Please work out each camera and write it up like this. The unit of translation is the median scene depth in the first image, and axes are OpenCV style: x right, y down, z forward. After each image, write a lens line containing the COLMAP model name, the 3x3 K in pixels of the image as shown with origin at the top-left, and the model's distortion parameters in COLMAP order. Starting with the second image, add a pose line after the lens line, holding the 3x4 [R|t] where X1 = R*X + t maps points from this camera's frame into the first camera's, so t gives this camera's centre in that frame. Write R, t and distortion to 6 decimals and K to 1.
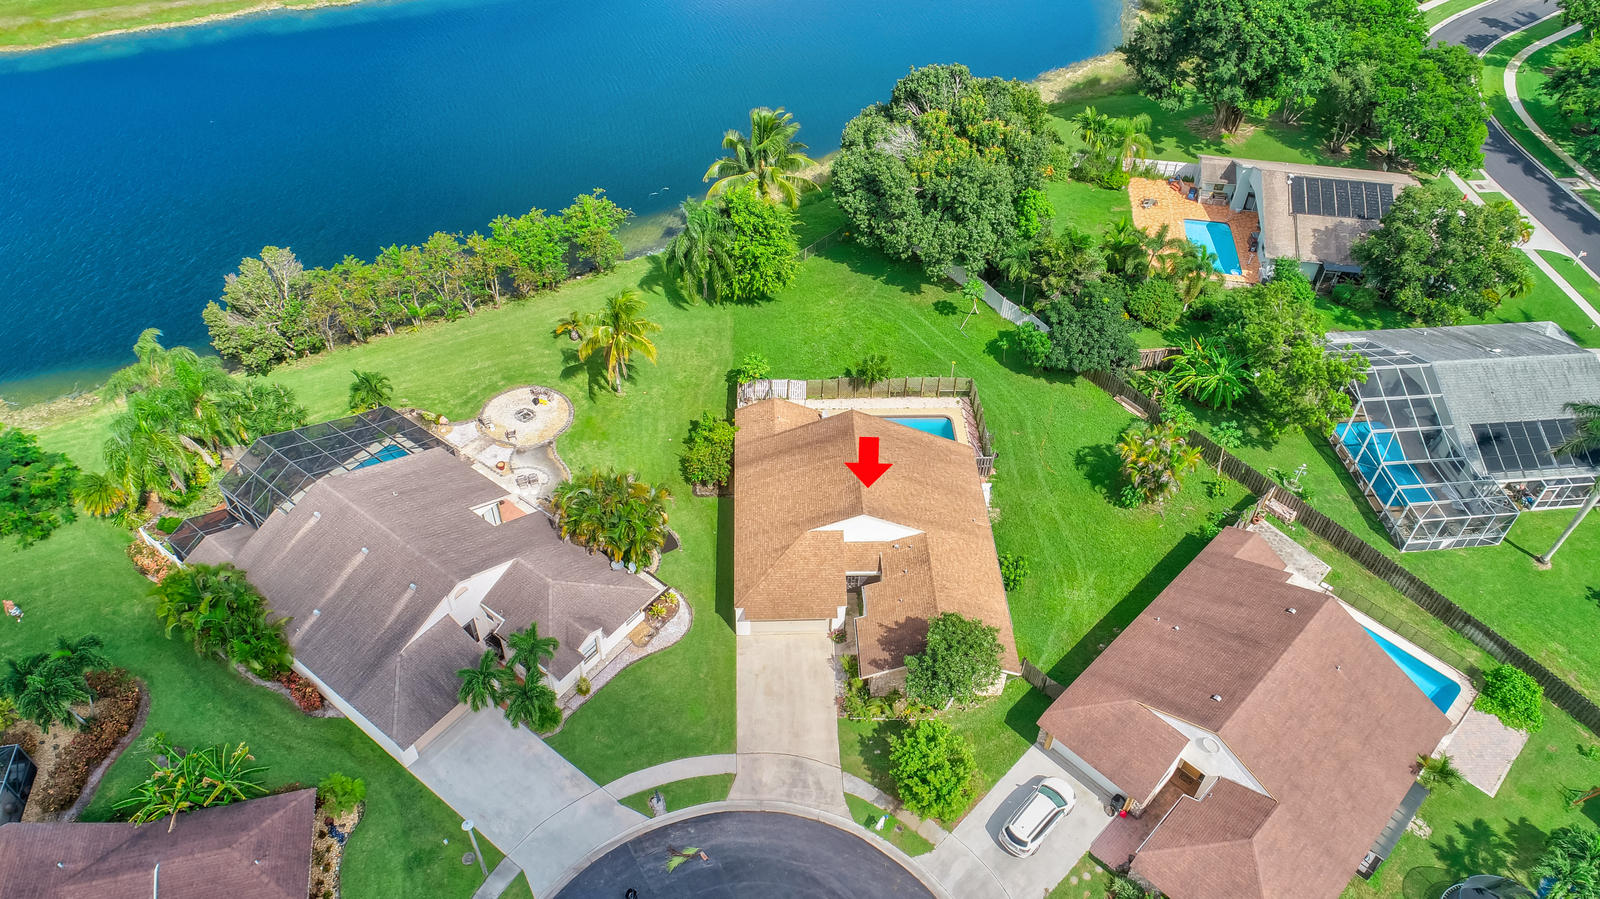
lens RADIAL K [[1173.5, 0, 773.9], [0, 1173.5, 445.4], [0, 0, 1]] dist [-0.007256, -0.003364]
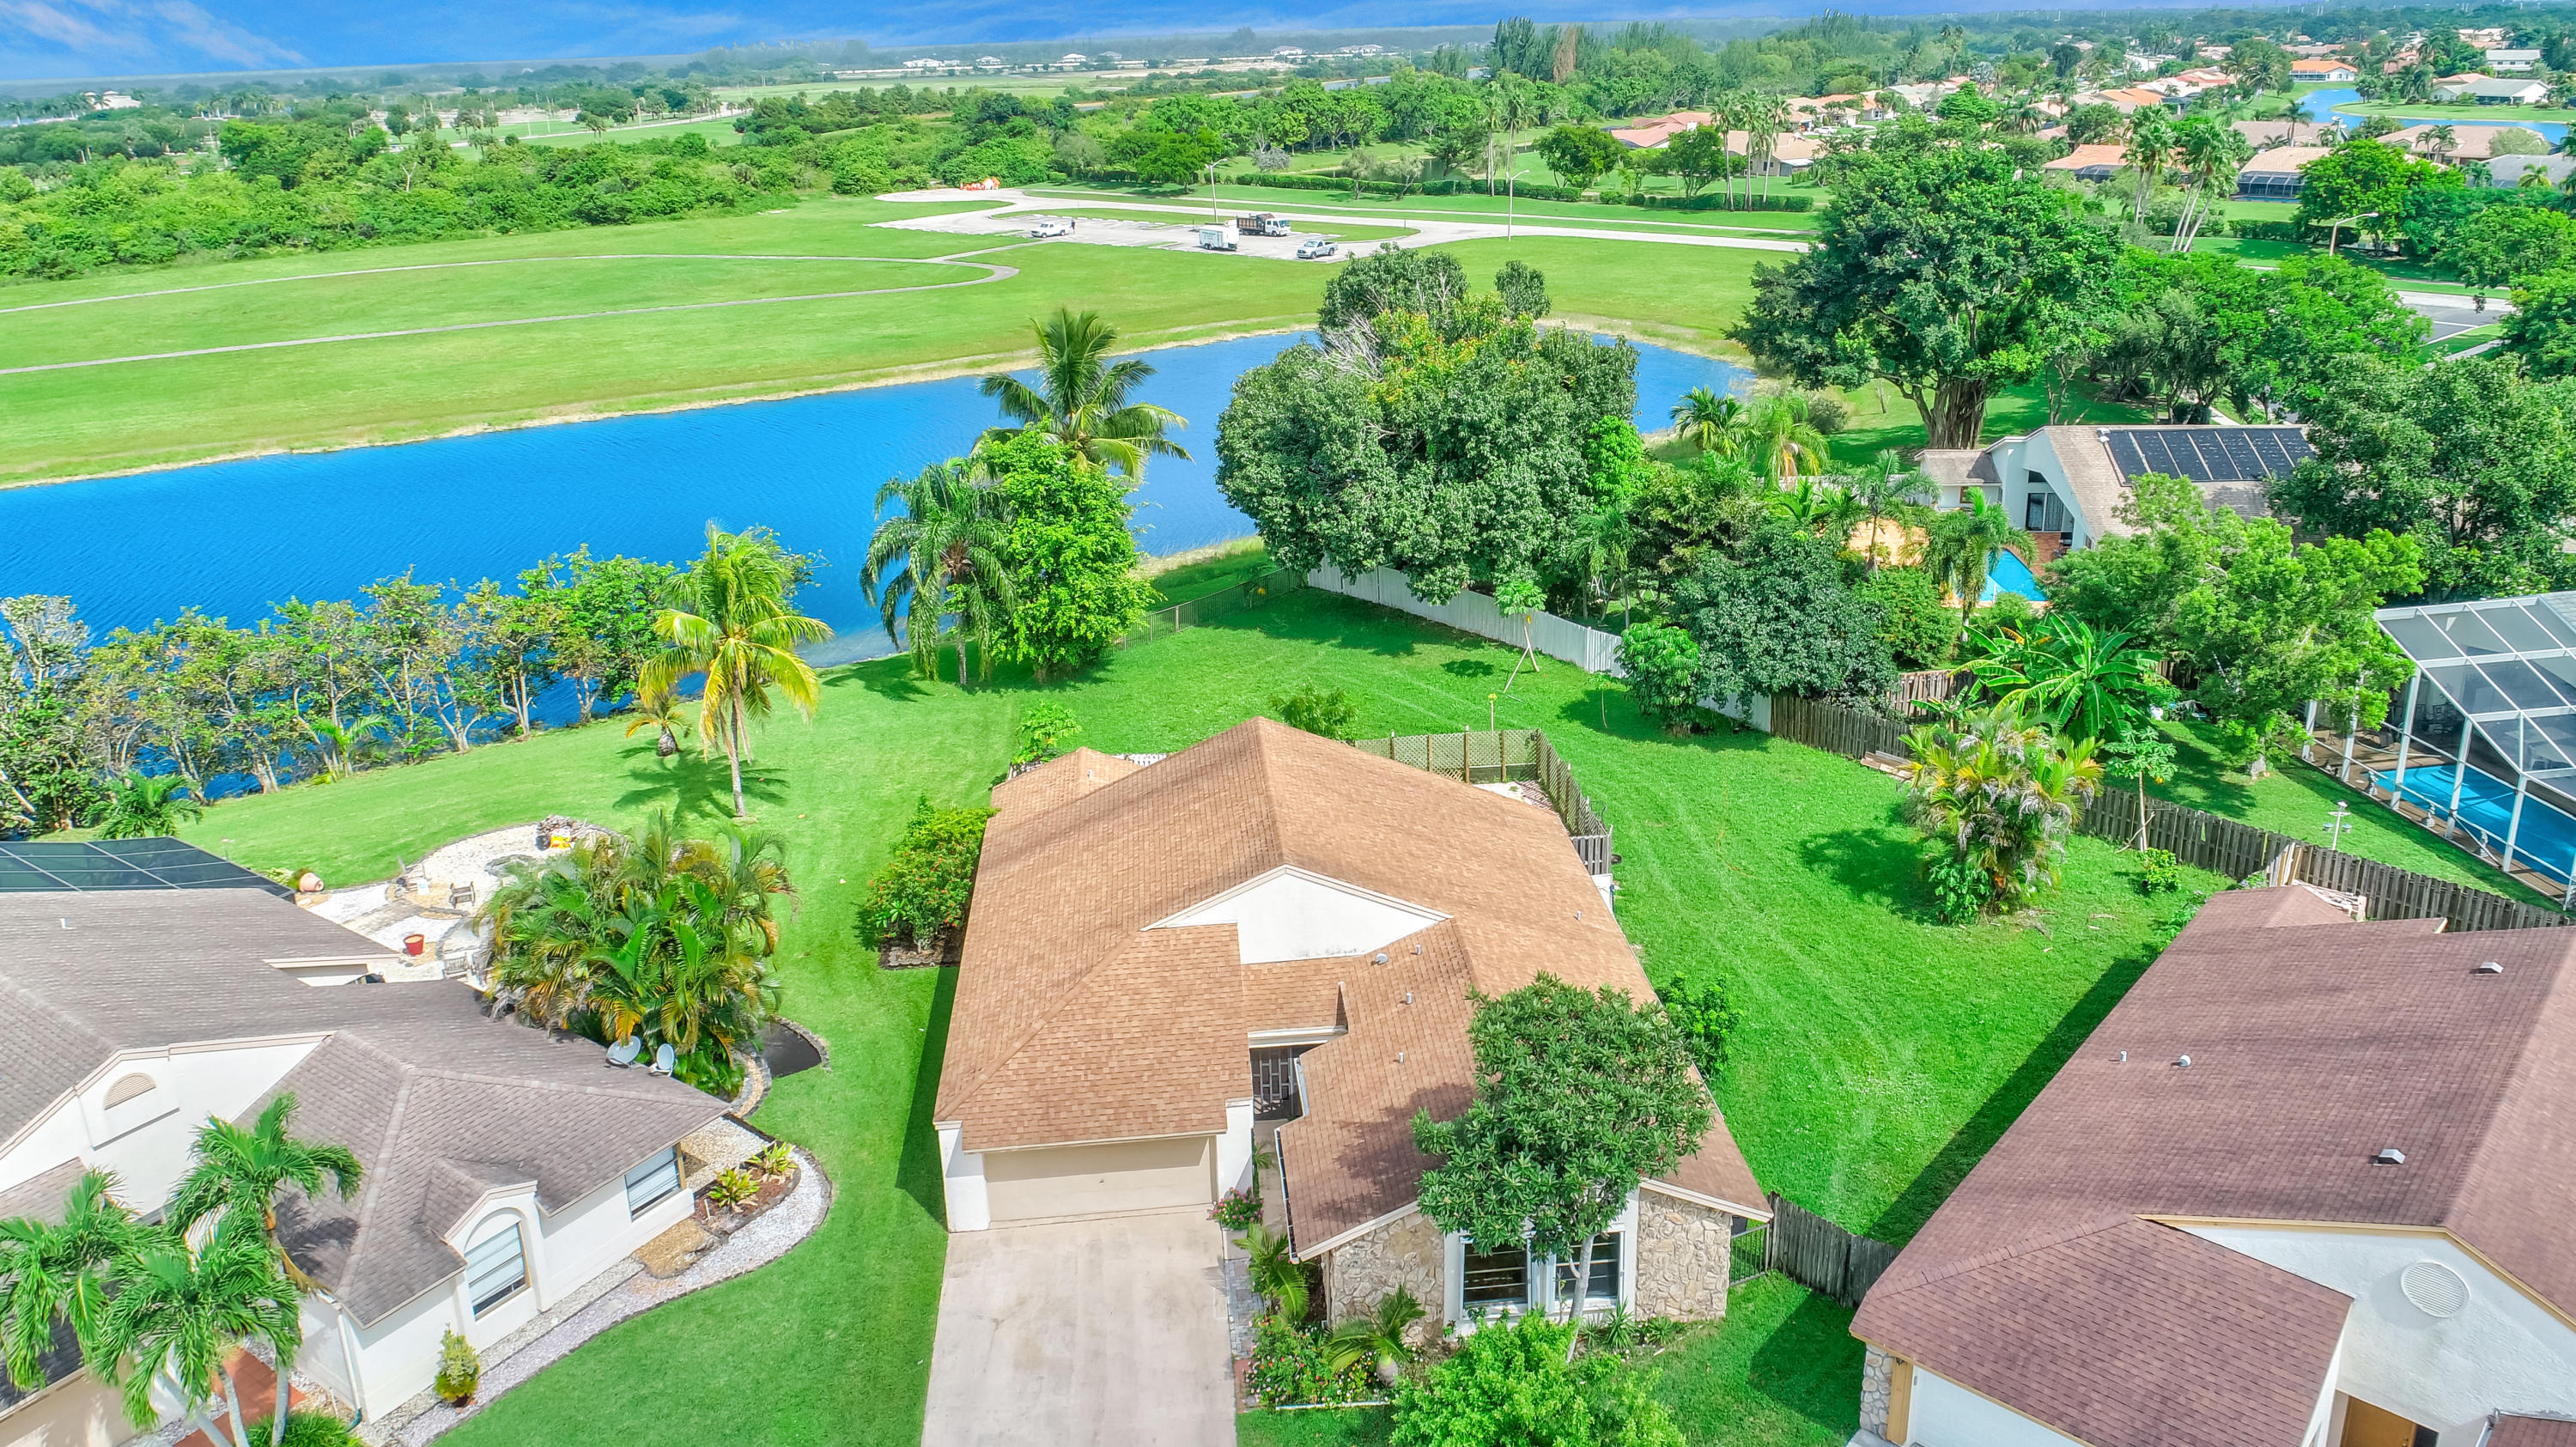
lens RADIAL K [[1826.0, 0, 1285.8], [0, 1826.0, 623.7], [0, 0, 1]] dist [-0.006730, -0.005917]
pose [[0.997727, -0.054323, 0.039864, 0.050688], [0.066506, 0.888948, -0.453153, 0.227356], [-0.010821, 0.454774, 0.890541, 0.386237]]
